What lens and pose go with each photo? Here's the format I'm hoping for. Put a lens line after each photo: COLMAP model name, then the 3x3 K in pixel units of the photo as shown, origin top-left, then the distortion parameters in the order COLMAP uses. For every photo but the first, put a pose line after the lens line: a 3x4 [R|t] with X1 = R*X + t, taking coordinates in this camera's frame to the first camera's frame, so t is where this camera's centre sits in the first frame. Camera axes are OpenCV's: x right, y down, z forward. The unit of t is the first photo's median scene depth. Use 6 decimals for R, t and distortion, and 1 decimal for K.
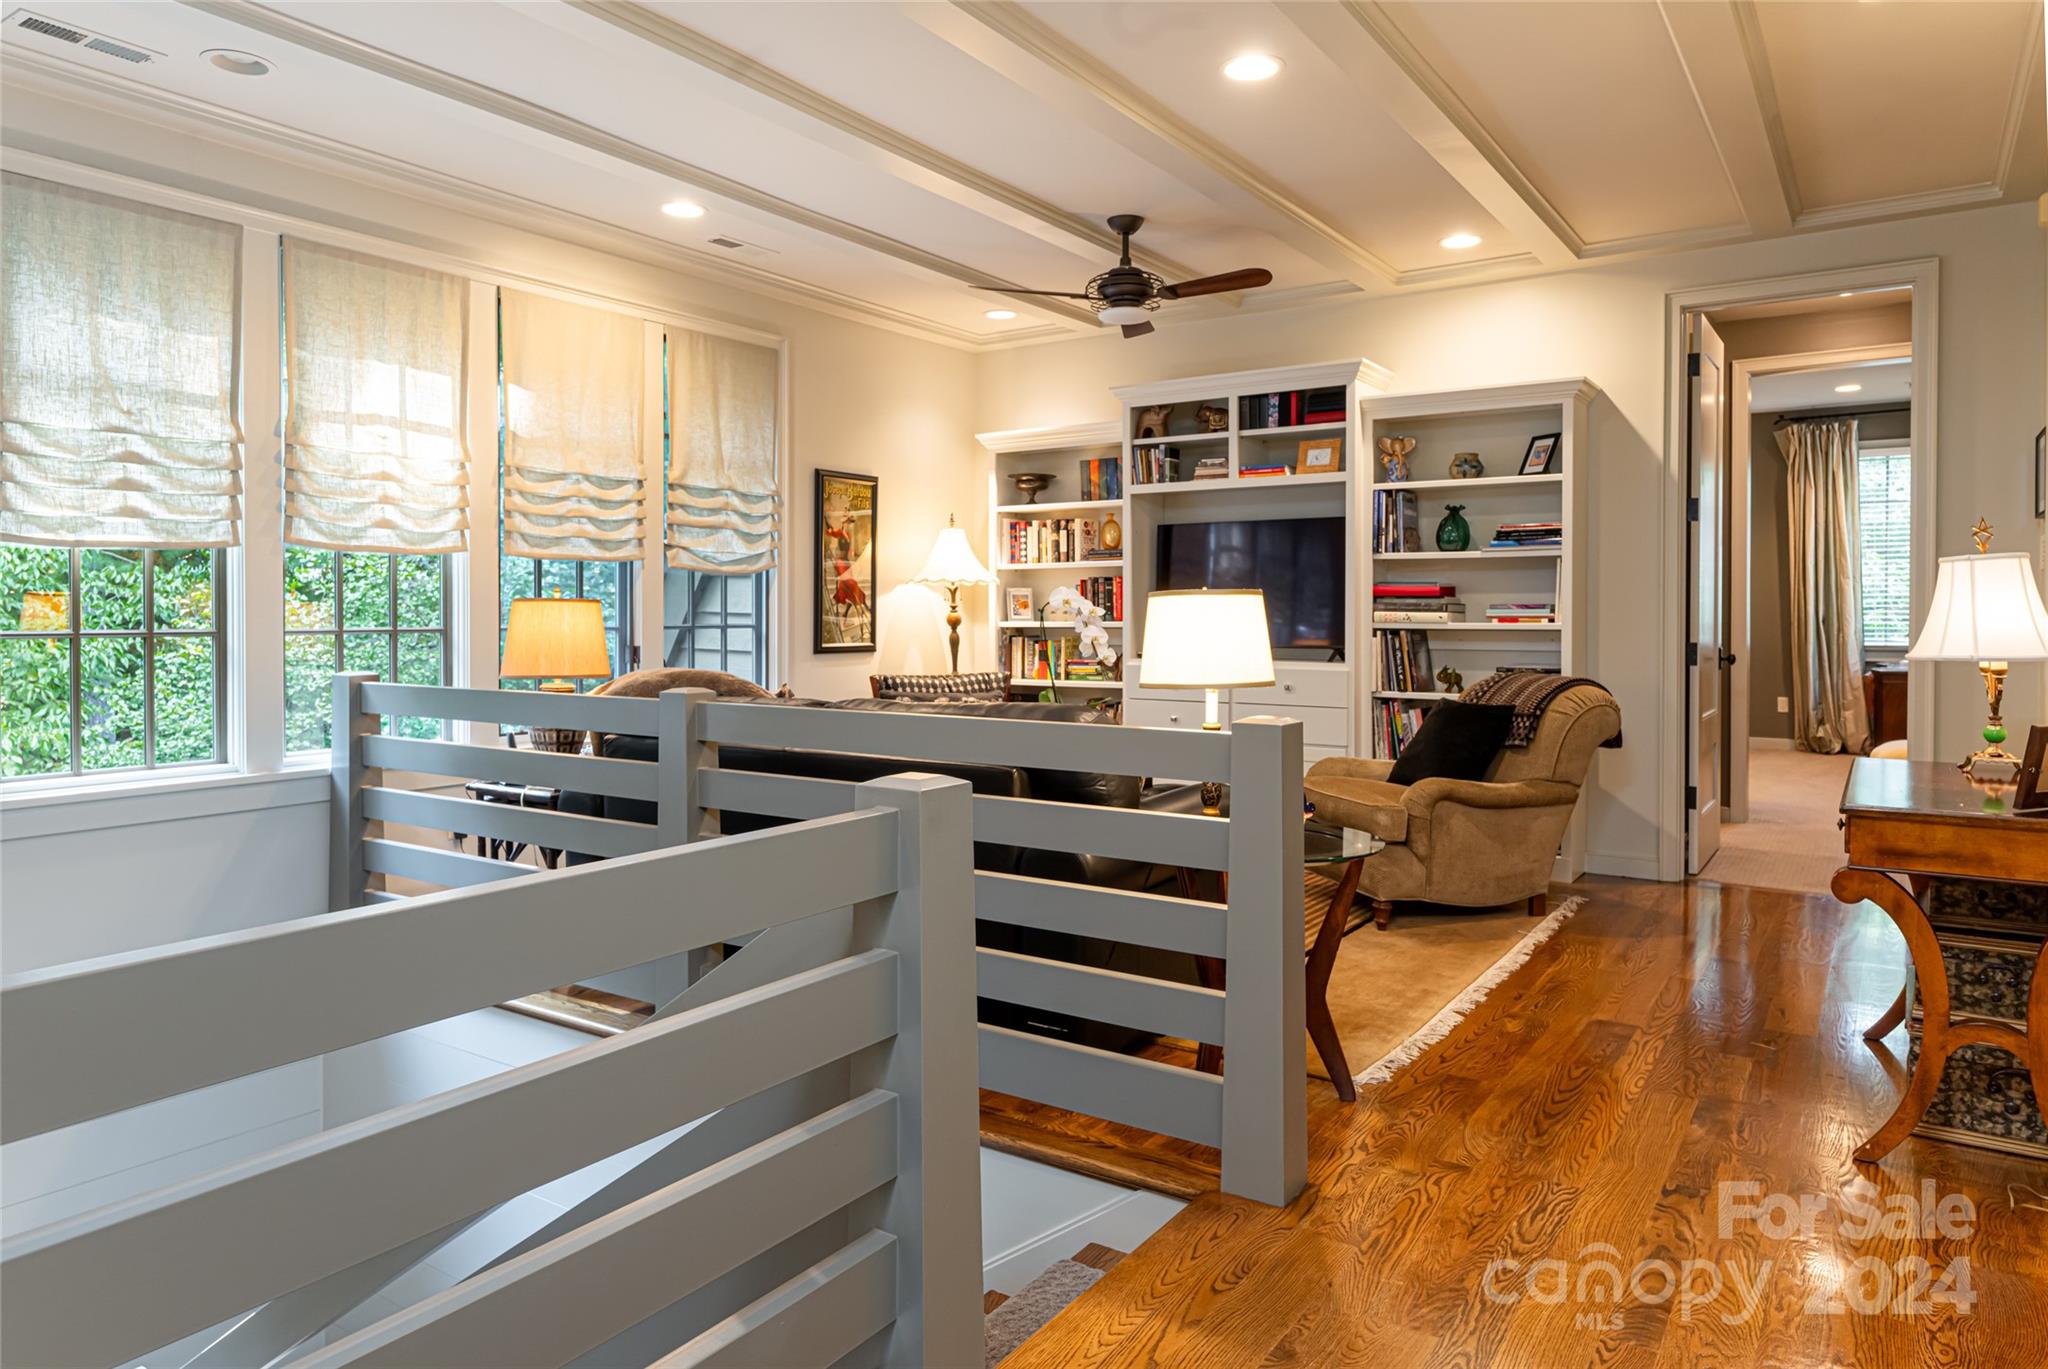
lens RADIAL K [[1284.1, 0, 1024.9], [0, 1284.1, 630.7], [0, 0, 1]] dist [0.004859, -0.000254]
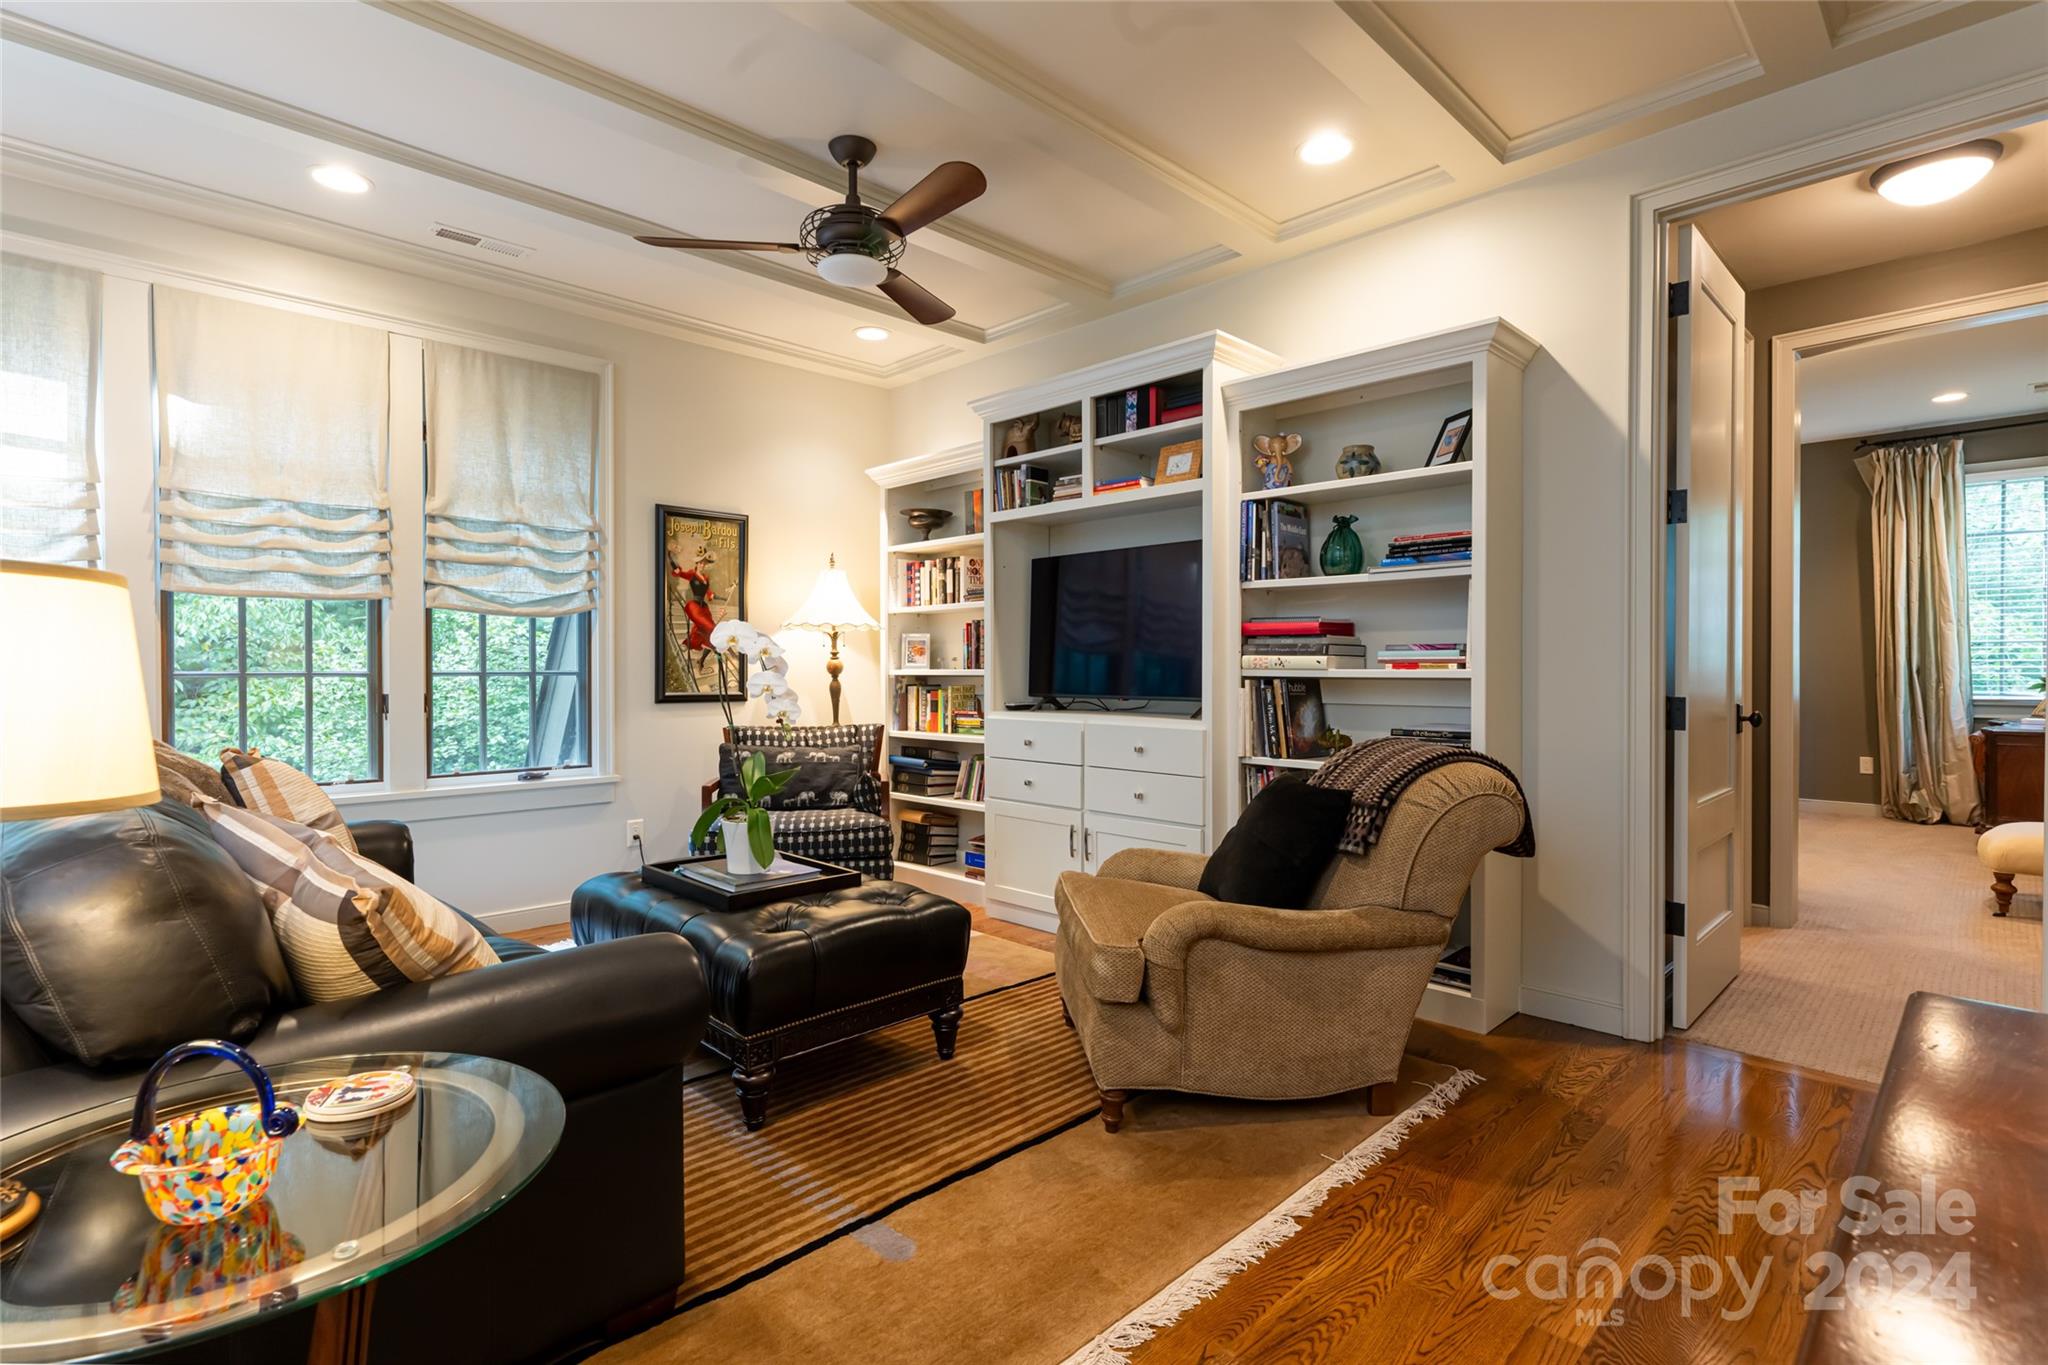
lens RADIAL K [[1007.0, 0, 1002.8], [0, 1007.0, 677.3], [0, 0, 1]] dist [0.000181, 0.000961]
pose [[0.981818, 0.001921, -0.189817, 0.246711], [-0.002619, 0.999991, -0.003428, 0.001161], [0.189808, 0.003863, 0.981814, 0.369176]]
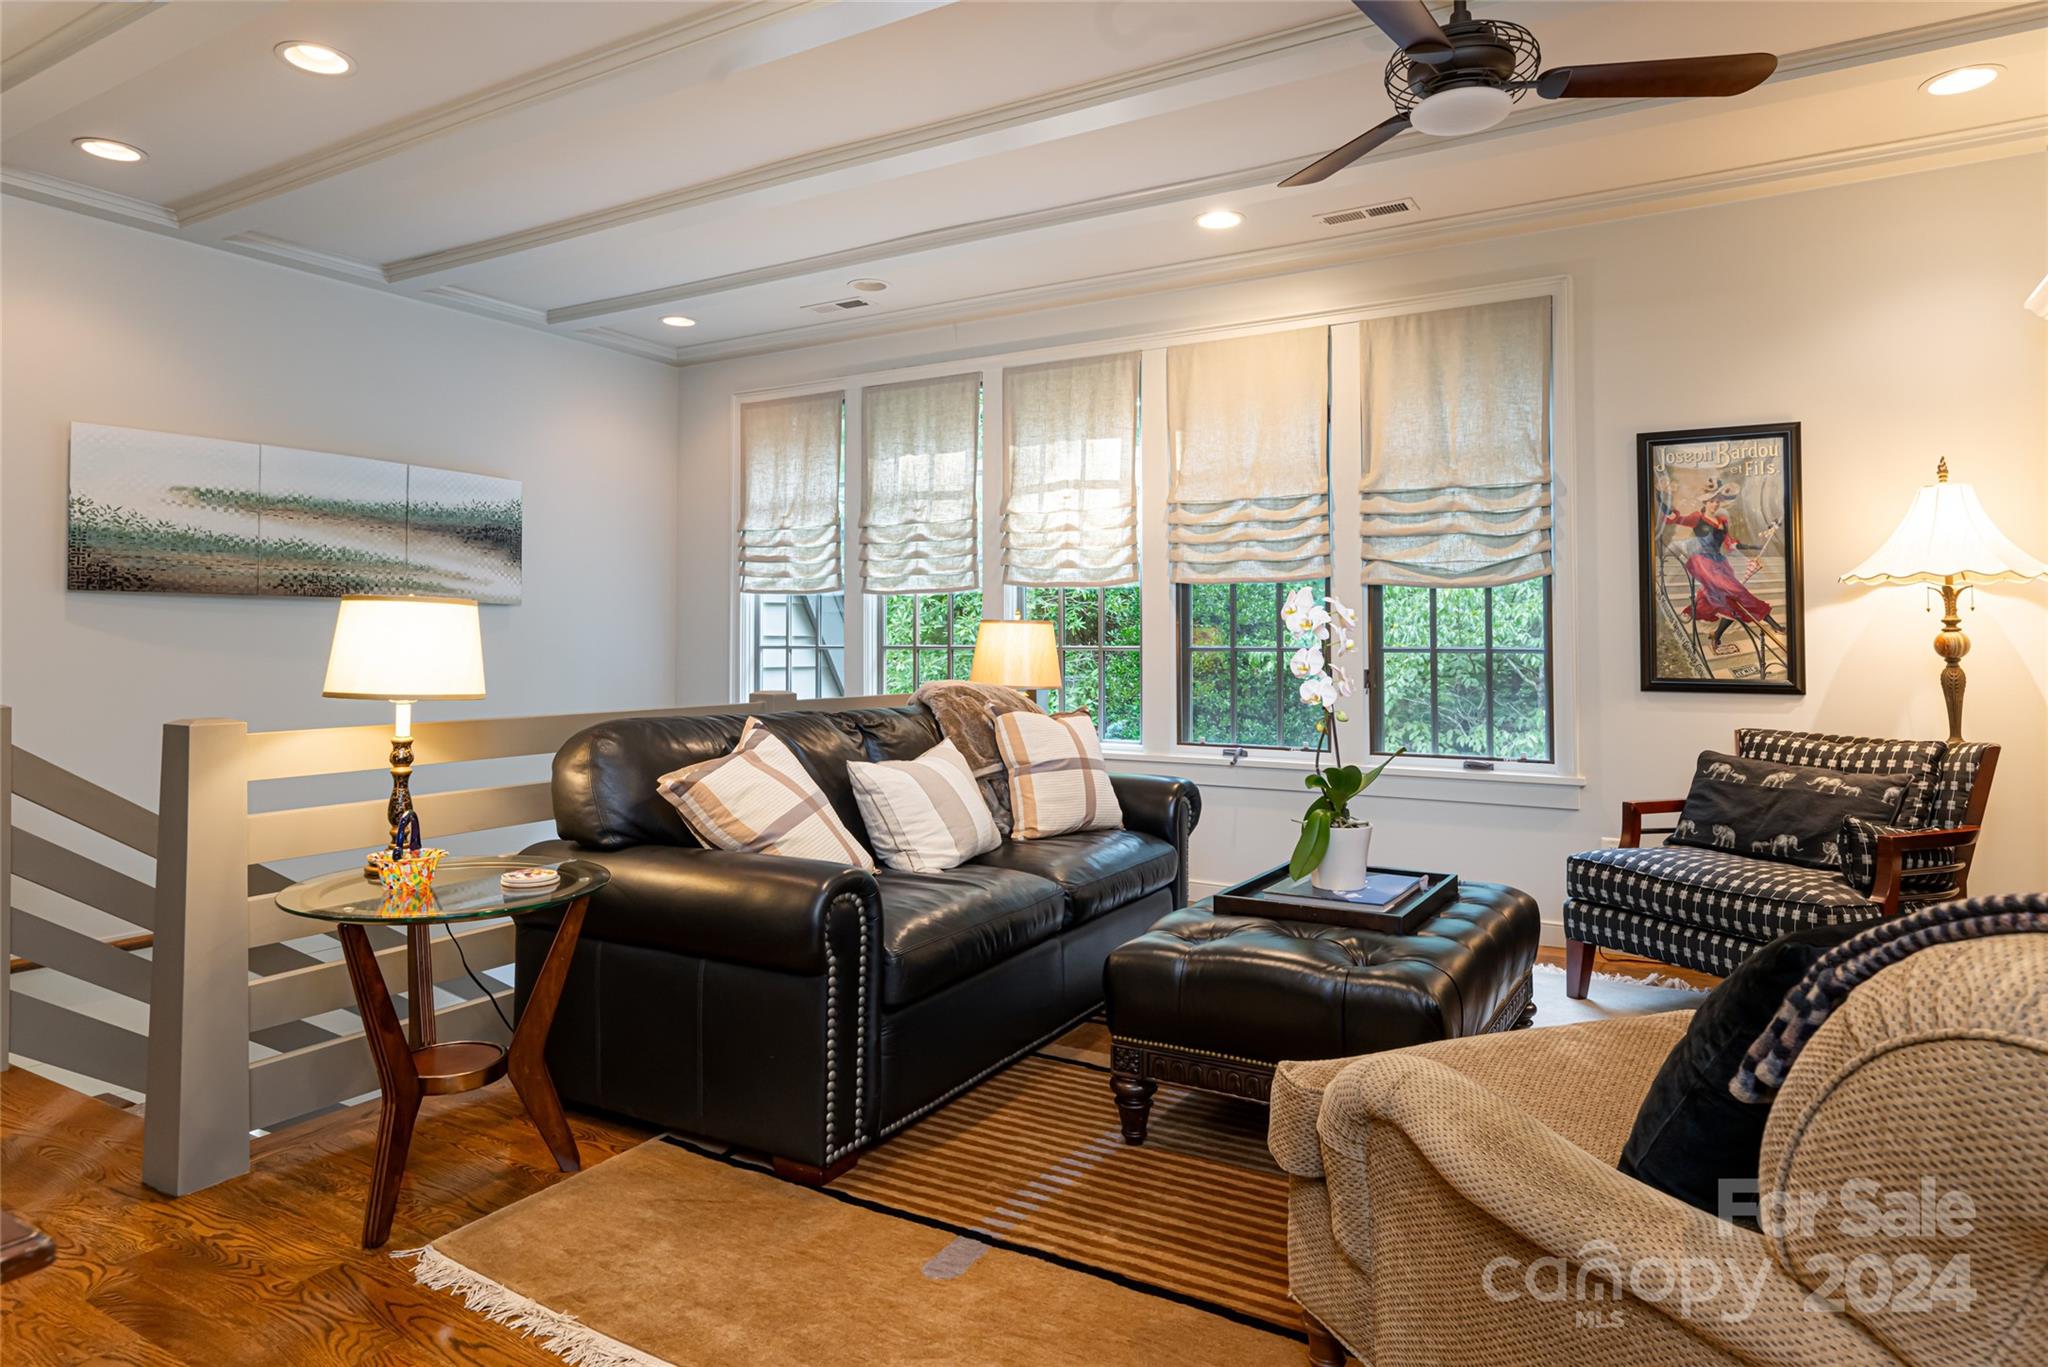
lens RADIAL K [[1155.1, 0, 1023.4], [0, 1155.1, 605.9], [0, 0, 1]] dist [0.000804, -0.000021]
pose [[0.083350, -0.028602, -0.996110, 0.503831], [-0.015578, 0.999428, -0.030001, -0.004947], [0.996399, 0.018018, 0.082857, 0.669750]]
